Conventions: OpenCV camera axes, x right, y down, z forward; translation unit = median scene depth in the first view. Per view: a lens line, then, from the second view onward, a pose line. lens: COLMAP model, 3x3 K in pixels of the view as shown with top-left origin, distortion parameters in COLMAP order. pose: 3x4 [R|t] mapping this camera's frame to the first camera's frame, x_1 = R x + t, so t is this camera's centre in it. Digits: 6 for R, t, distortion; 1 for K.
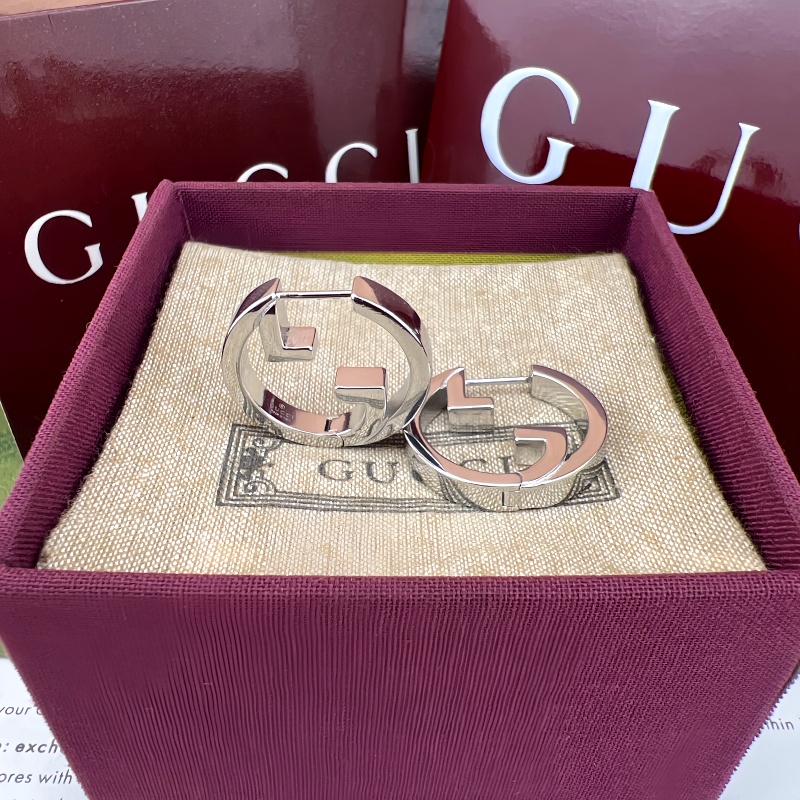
lens RADIAL K [[812.3, 0, 400.0], [0, 812.3, 400.0], [0, 0, 1]] dist [0.003576, 0.008067]
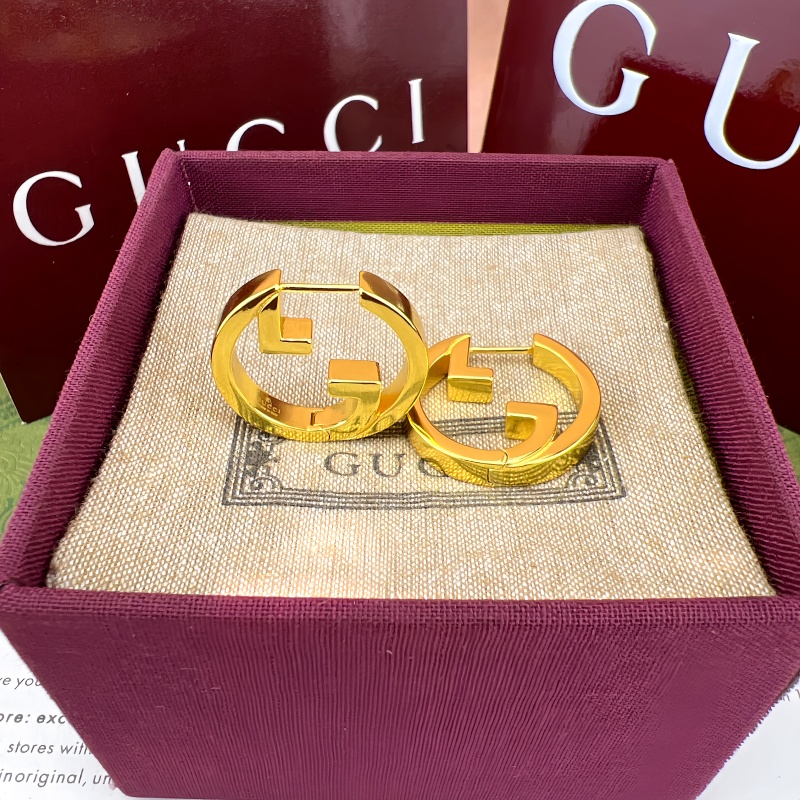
lens RADIAL K [[812.3, 0, 400.0], [0, 812.3, 400.0], [0, 0, 1]] dist [0.003576, 0.008067]
pose [[0.999832, 0.006776, -0.017022, 0.010106], [-0.004927, 0.994308, 0.106428, -0.110032], [0.017646, -0.106327, 0.994175, 0.016569]]
